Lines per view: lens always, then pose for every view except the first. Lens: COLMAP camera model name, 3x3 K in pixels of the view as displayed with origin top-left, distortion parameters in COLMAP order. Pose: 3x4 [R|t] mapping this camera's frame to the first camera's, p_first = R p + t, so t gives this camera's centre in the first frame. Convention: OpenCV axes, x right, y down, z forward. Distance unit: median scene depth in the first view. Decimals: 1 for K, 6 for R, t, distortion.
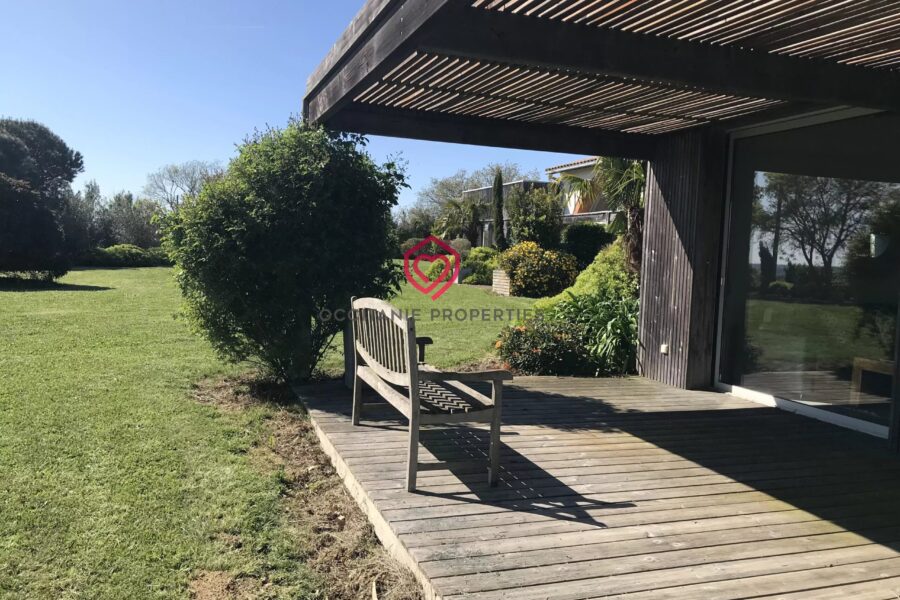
lens RADIAL K [[738.7, 0, 447.8], [0, 738.7, 297.4], [0, 0, 1]] dist [0.069637, -0.093085]
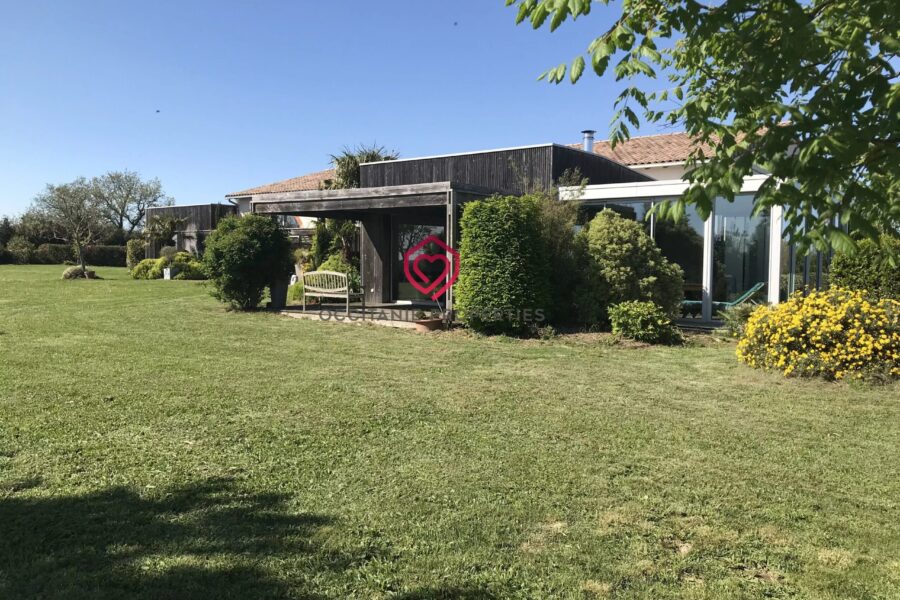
lens RADIAL K [[738.7, 0, 452.1], [0, 738.7, 297.8], [0, 0, 1]] dist [0.069637, -0.093085]
pose [[0.849909, -0.058913, 0.523627, -0.339104], [0.057344, 0.998169, 0.019227, 0.023223], [-0.523801, 0.013685, 0.851731, -0.563027]]
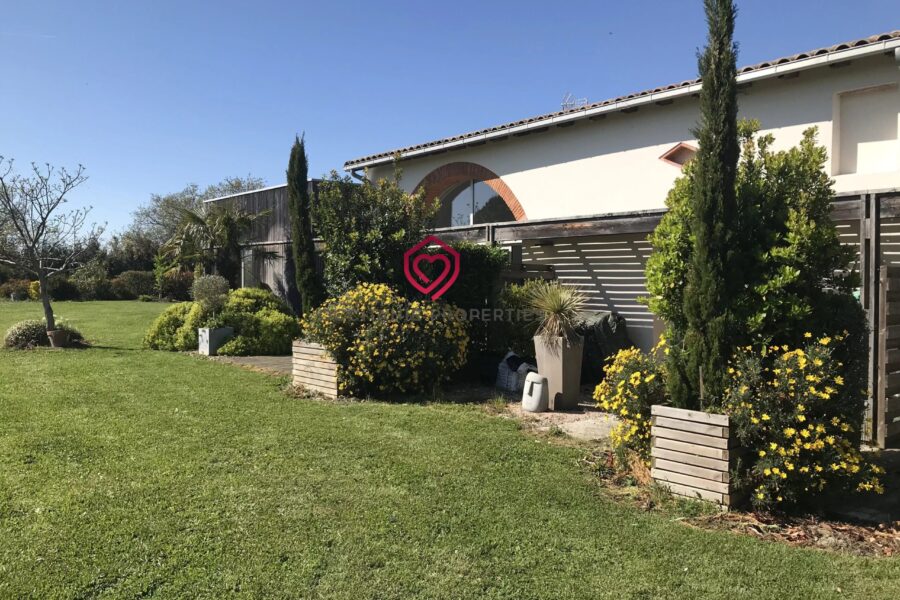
lens RADIAL K [[738.7, 0, 453.8], [0, 738.7, 294.8], [0, 0, 1]] dist [0.069637, -0.093085]
pose [[0.936081, -0.041938, 0.349275, -0.010348], [0.054788, 0.998133, -0.026988, -0.050174], [-0.347492, 0.044399, 0.936631, 0.507603]]
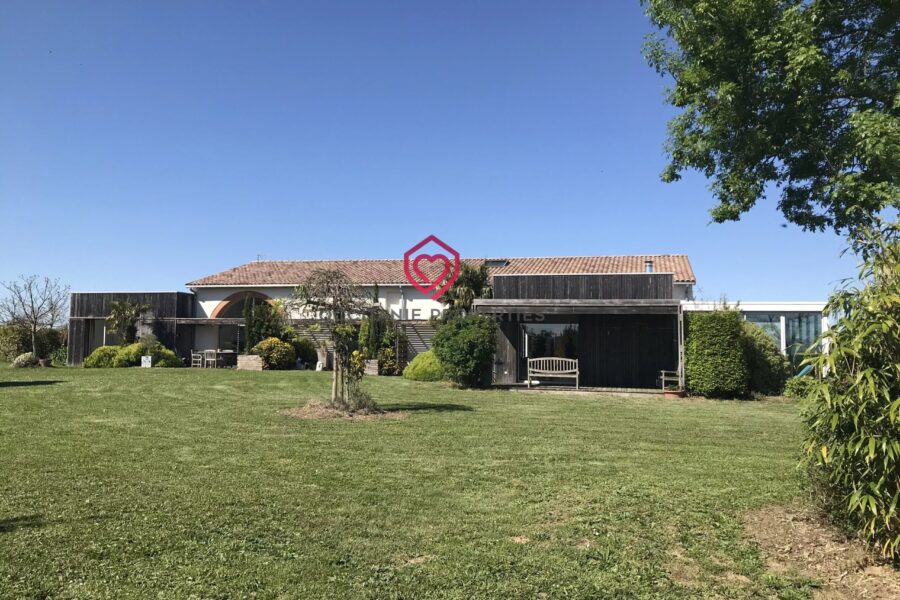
lens RADIAL K [[738.7, 0, 450.0], [0, 738.7, 303.0], [0, 0, 1]] dist [0.069637, -0.093085]
pose [[0.547638, 0.022885, 0.836403, -1.062754], [0.059072, 0.996074, -0.065931, -0.016996], [-0.834628, 0.085514, 0.544136, -0.270358]]
